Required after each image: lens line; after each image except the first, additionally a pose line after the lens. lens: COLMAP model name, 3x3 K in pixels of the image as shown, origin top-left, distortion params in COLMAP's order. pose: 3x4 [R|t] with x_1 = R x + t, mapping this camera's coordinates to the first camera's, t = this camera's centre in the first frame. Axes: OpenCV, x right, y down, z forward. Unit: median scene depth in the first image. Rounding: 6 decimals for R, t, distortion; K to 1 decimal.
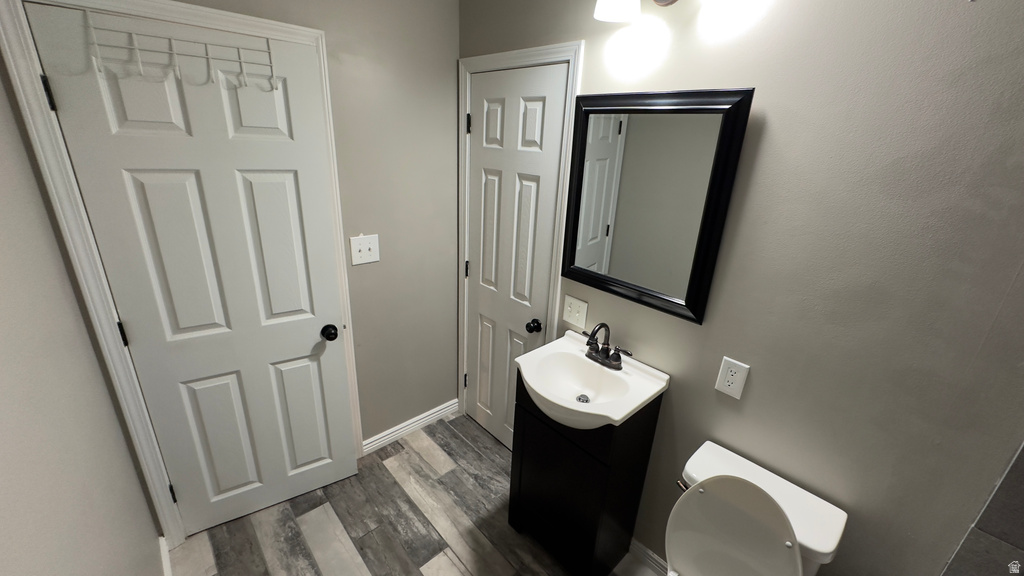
lens RADIAL K [[406.4, 0, 516.6], [0, 406.4, 292.5], [0, 0, 1]] dist [-0.004230, 0.000269]
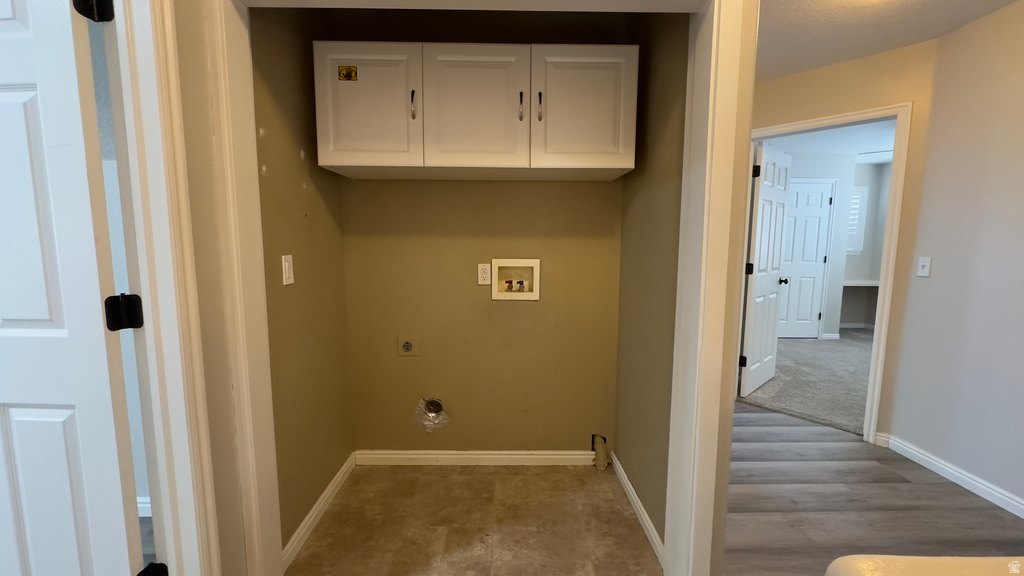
lens RADIAL K [[406.4, 0, 513.5], [0, 406.4, 285.2], [0, 0, 1]] dist [-0.004230, 0.000269]
pose [[0.744196, 0.019563, -0.667674, -0.153736], [-0.194356, 0.962664, -0.188425, 1.233188], [0.639060, 0.269992, 0.720213, -2.596967]]
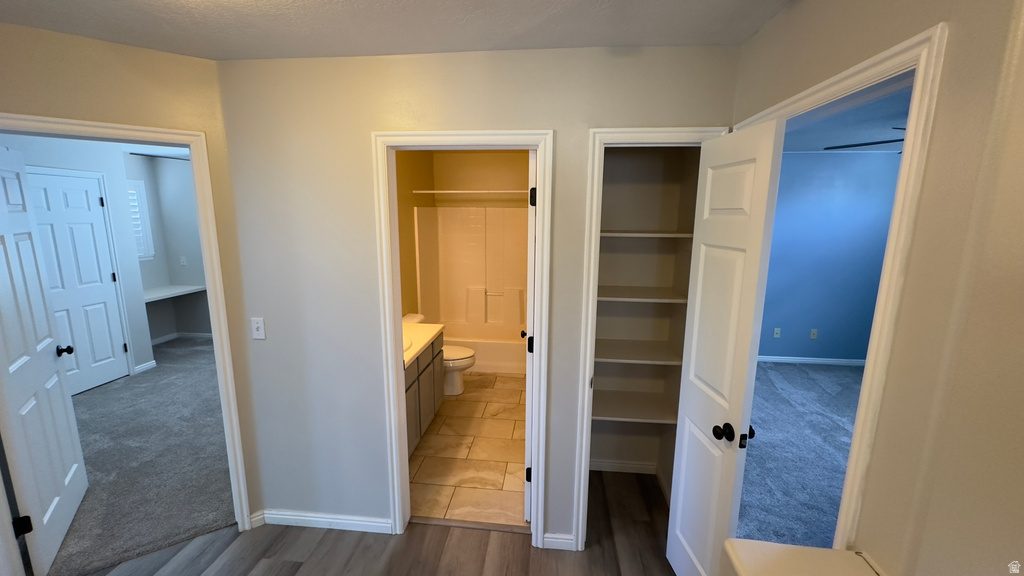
lens RADIAL K [[406.4, 0, 511.1], [0, 406.4, 285.3], [0, 0, 1]] dist [-0.004230, 0.000269]
pose [[0.751910, -0.168844, 0.637277, -0.219107], [0.259594, 0.964382, -0.050781, 0.786809], [-0.606005, 0.203616, 0.768960, -2.177751]]
